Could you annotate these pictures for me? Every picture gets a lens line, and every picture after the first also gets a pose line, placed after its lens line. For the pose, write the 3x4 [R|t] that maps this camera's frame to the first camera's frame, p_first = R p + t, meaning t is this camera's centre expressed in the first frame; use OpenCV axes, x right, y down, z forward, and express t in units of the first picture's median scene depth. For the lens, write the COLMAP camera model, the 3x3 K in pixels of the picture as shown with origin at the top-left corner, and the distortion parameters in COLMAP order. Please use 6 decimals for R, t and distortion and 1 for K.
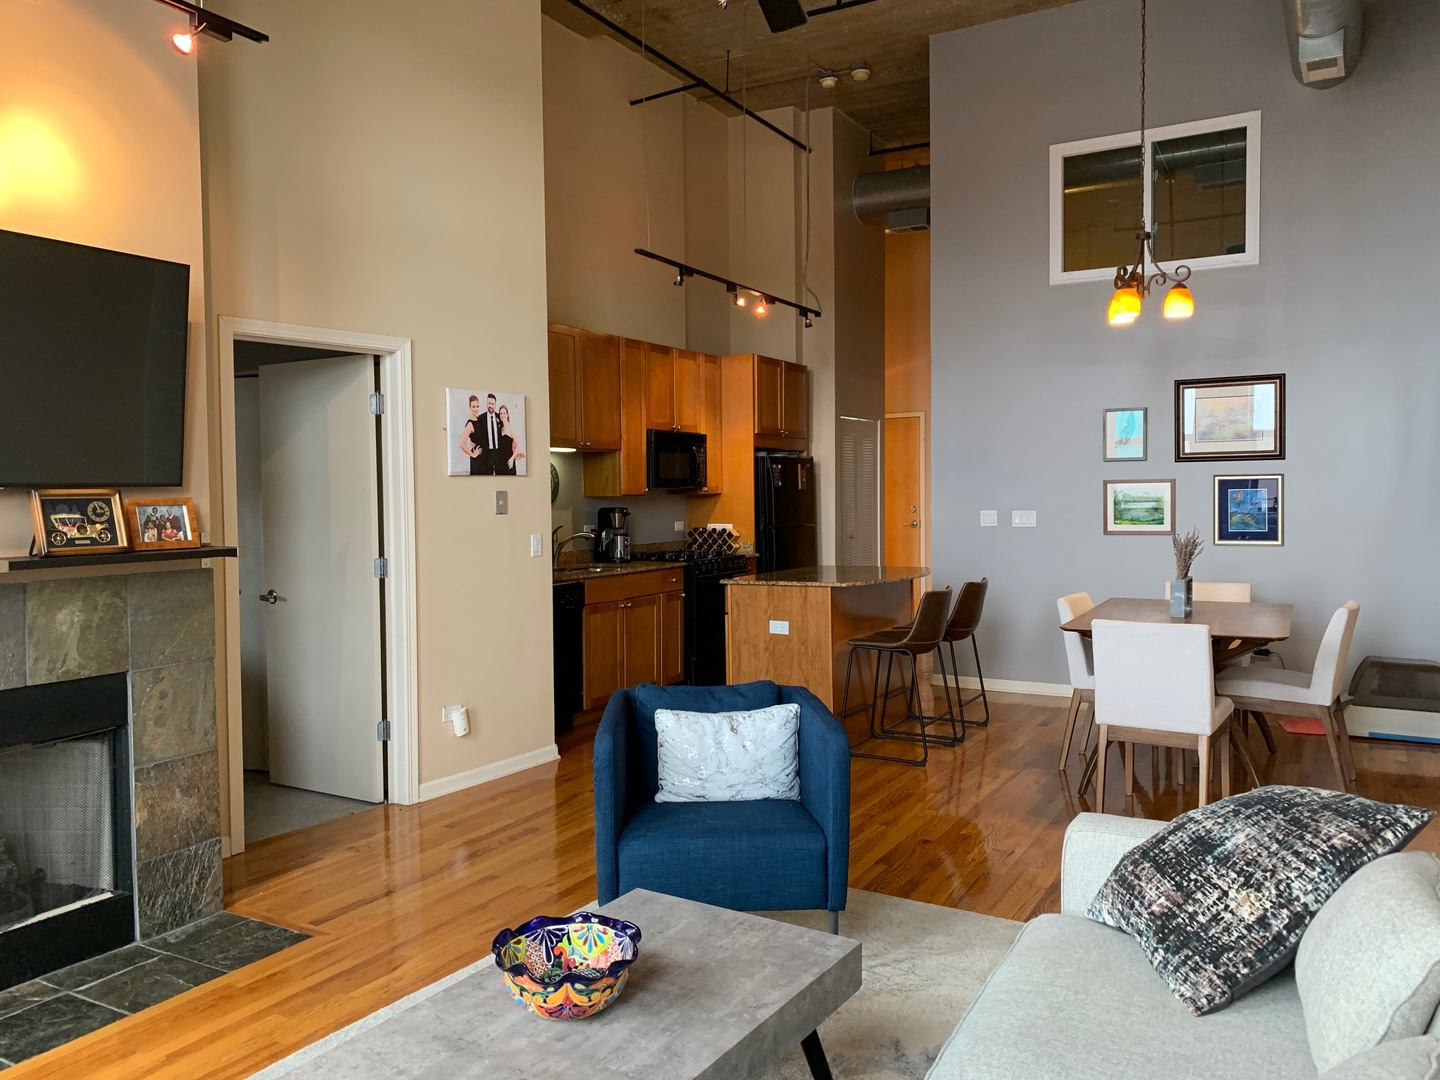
lens RADIAL K [[1093.4, 0, 708.9], [0, 1093.4, 529.5], [0, 0, 1]] dist [0.039232, -0.040804]
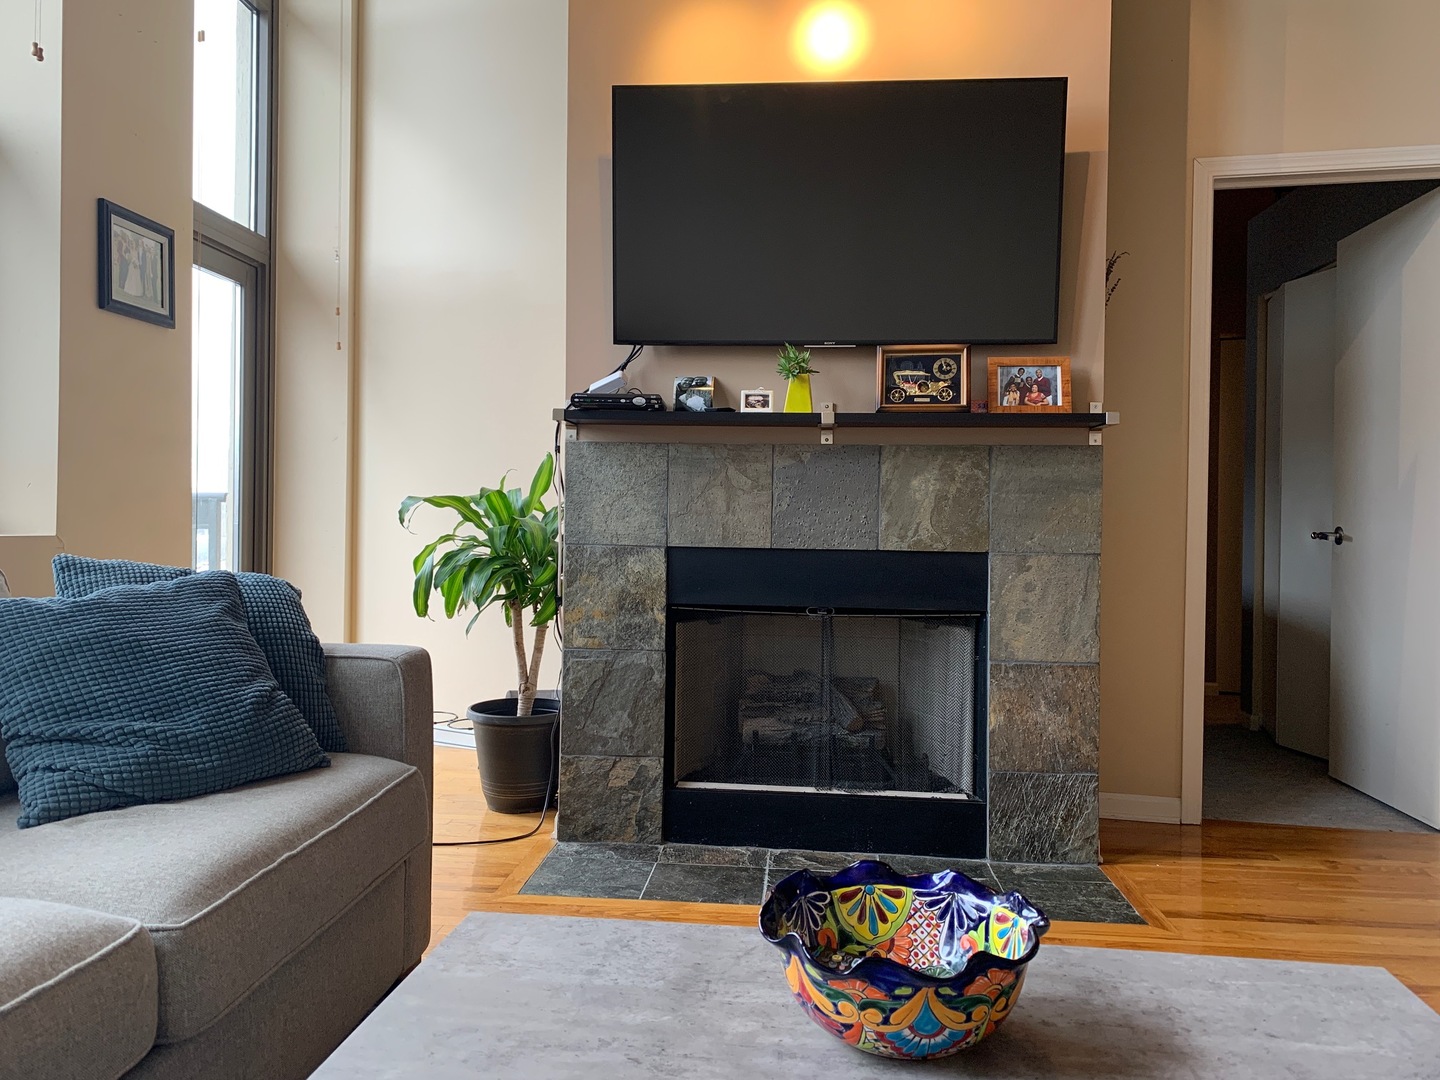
lens RADIAL K [[1093.4, 0, 686.7], [0, 1093.4, 519.1], [0, 0, 1]] dist [0.039232, -0.040804]
pose [[0.418753, 0.017075, -0.907939, 0.181308], [-0.048010, 0.998841, -0.003358, 0.116740], [0.906830, 0.044996, 0.419088, 0.404908]]
